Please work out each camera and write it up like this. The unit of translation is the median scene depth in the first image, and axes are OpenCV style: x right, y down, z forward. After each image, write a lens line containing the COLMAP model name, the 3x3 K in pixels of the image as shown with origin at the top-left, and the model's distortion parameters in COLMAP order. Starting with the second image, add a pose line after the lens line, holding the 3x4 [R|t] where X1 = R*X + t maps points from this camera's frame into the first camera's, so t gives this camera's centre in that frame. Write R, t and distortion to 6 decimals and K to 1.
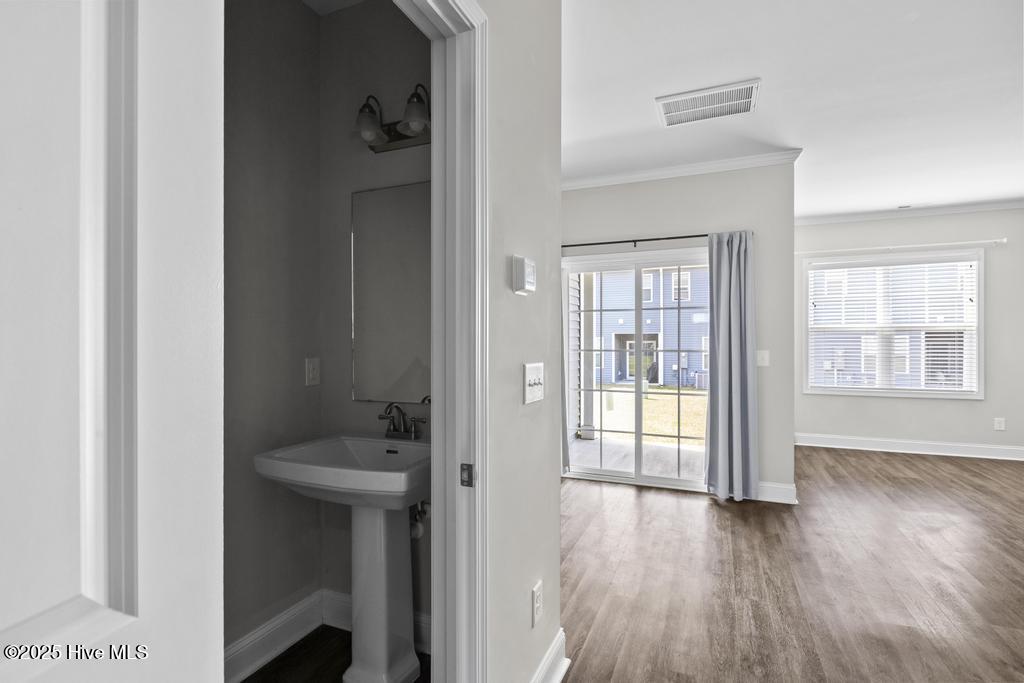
lens RADIAL K [[497.3, 0, 516.6], [0, 497.3, 348.6], [0, 0, 1]] dist [-0.006132, -0.001006]
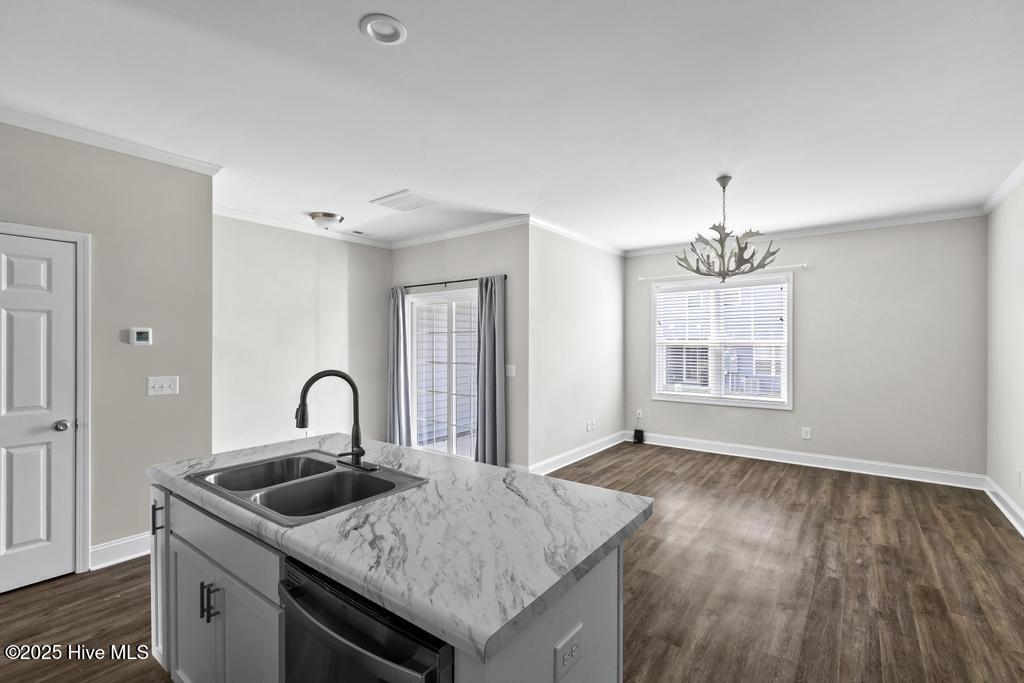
lens RADIAL K [[456.1, 0, 511.3], [0, 456.1, 342.8], [0, 0, 1]] dist [-0.009002, 0.001580]
pose [[0.967546, 0.000924, -0.252692, 0.692627], [-0.004955, 0.999870, -0.015318, -0.031947], [0.252645, 0.016073, 0.967425, -0.153744]]
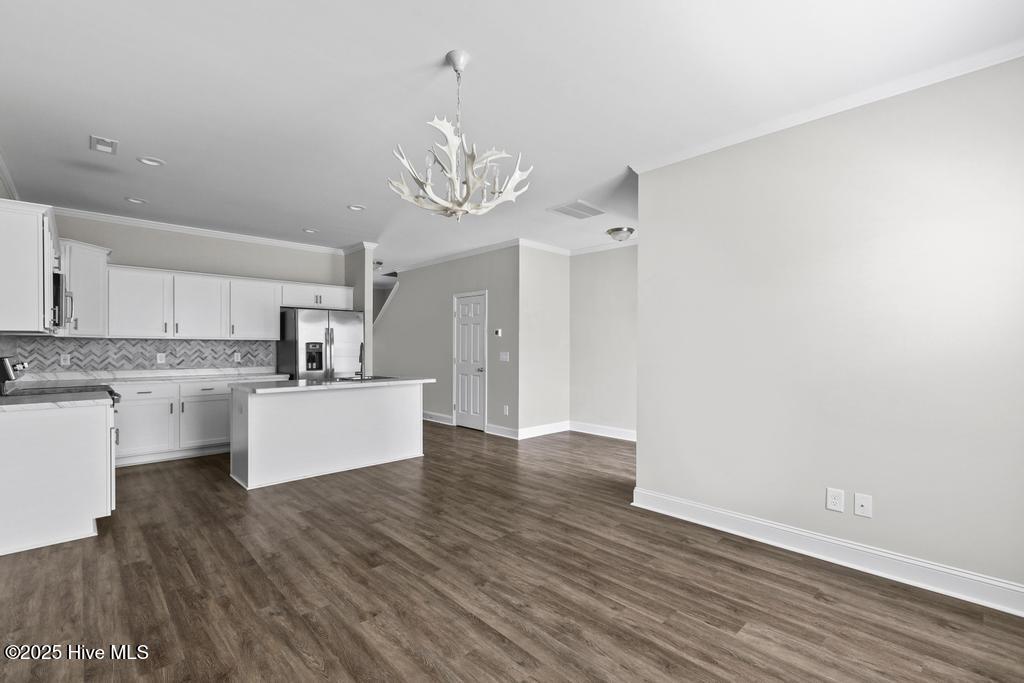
lens RADIAL K [[456.1, 0, 510.9], [0, 456.1, 346.0], [0, 0, 1]] dist [-0.009002, 0.001580]
pose [[-0.402704, -0.002469, -0.915327, 1.273869], [-0.020502, 0.999770, 0.006323, -0.017792], [0.915101, 0.021312, -0.402662, 0.933818]]
